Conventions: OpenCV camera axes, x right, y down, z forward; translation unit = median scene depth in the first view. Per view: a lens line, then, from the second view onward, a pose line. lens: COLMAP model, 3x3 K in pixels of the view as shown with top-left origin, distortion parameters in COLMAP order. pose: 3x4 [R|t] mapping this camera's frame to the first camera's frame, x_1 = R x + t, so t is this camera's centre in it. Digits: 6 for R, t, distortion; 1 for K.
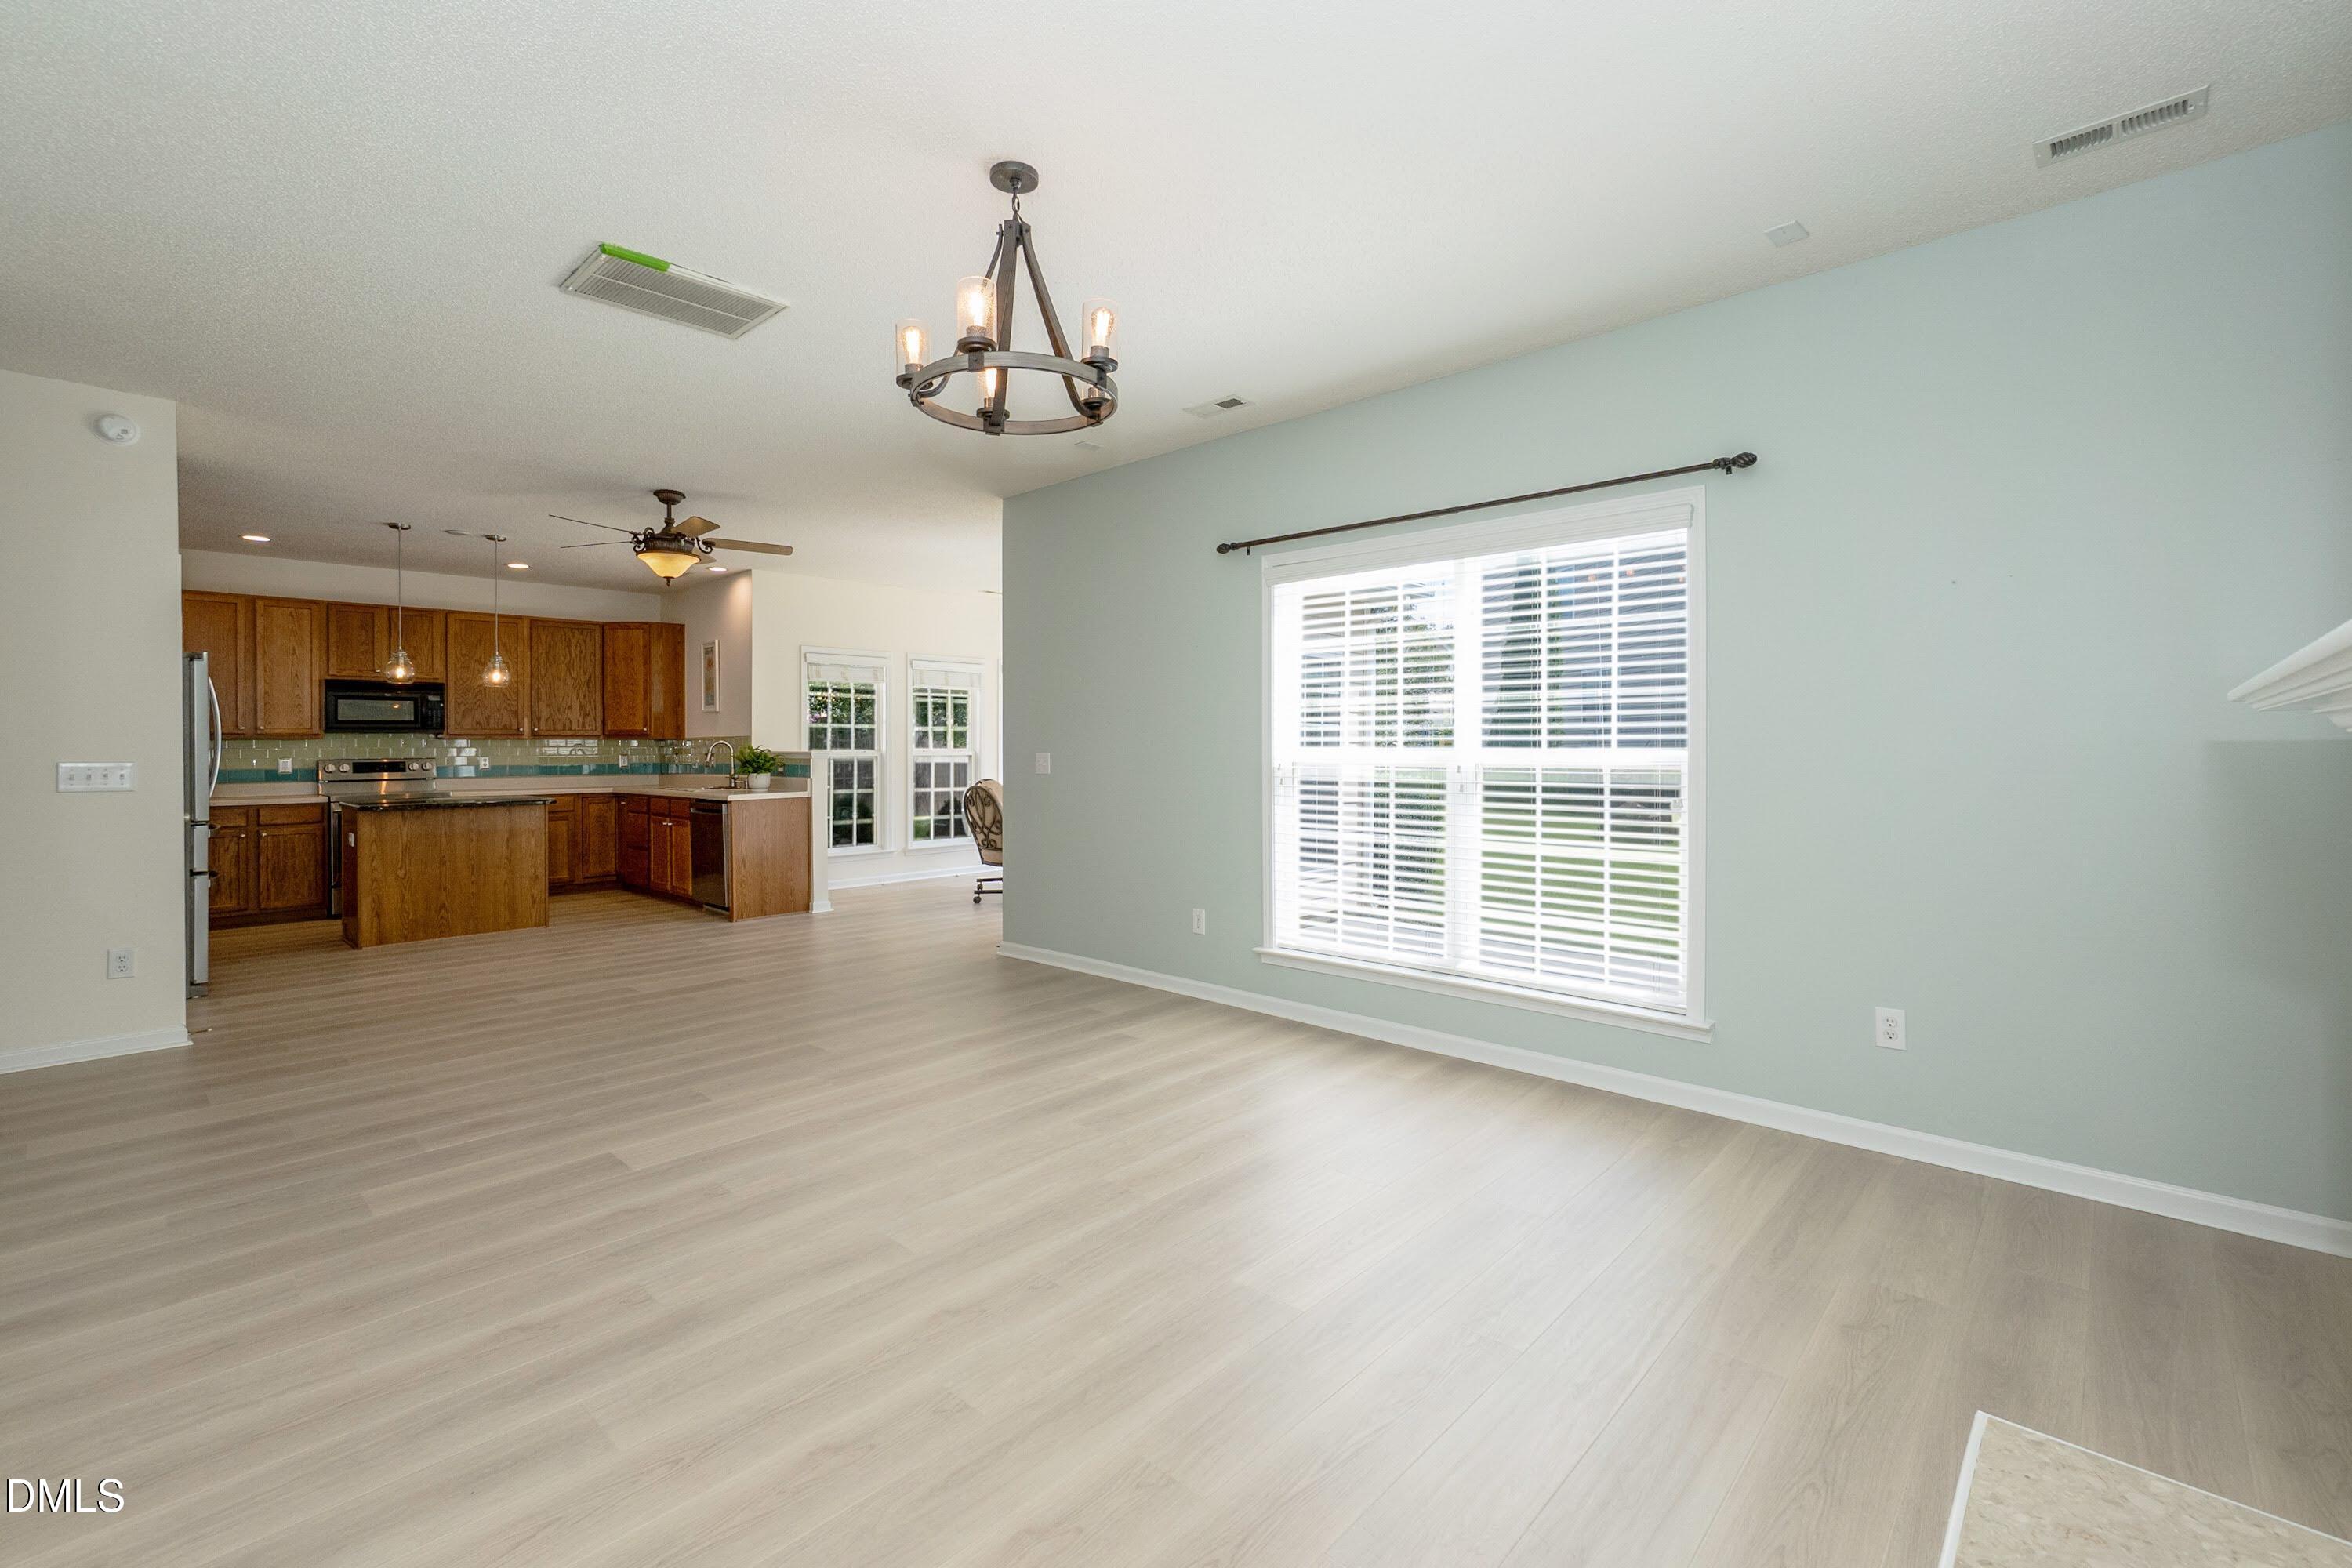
lens RADIAL K [[1017.8, 0, 1149.8], [0, 1017.8, 740.2], [0, 0, 1]] dist [0.004225, 0.000433]
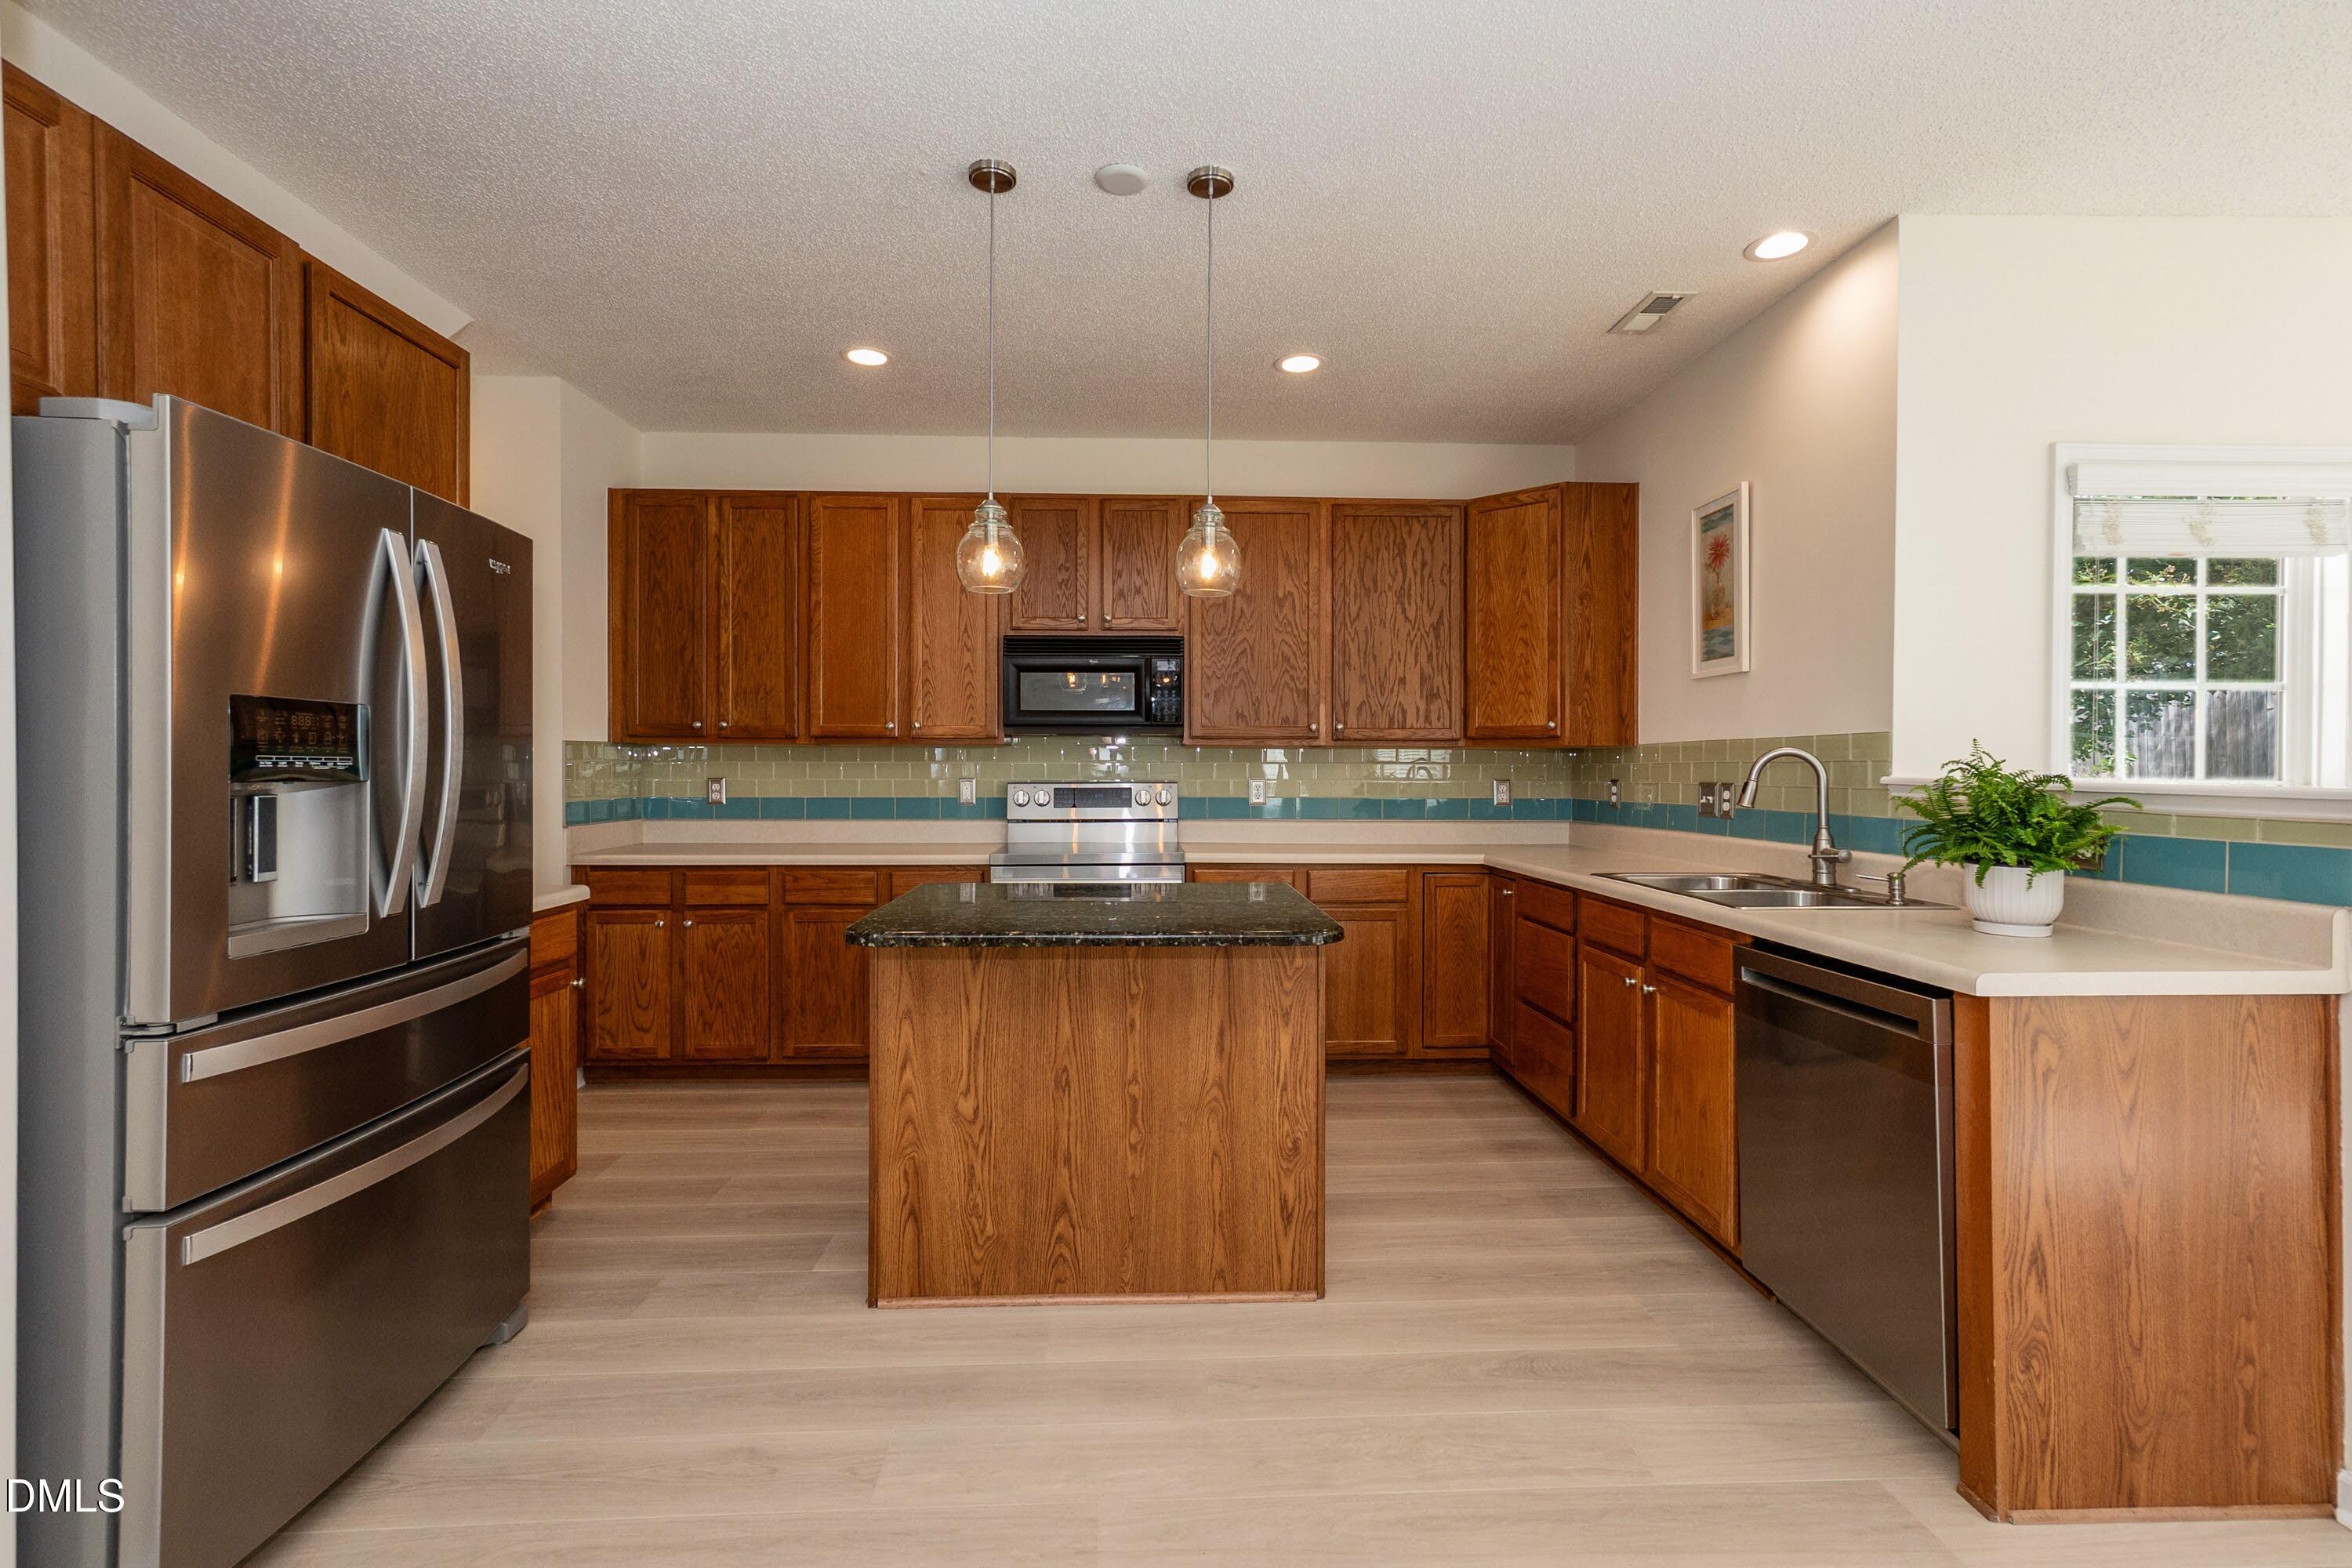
lens RADIAL K [[1017.8, 0, 1173.5], [0, 1017.8, 770.2], [0, 0, 1]] dist [0.004225, 0.000433]
pose [[0.728230, 0.012651, -0.685216, -0.328178], [-0.005712, 0.999907, 0.012391, 0.004669], [0.685309, -0.005109, 0.728234, 0.594705]]
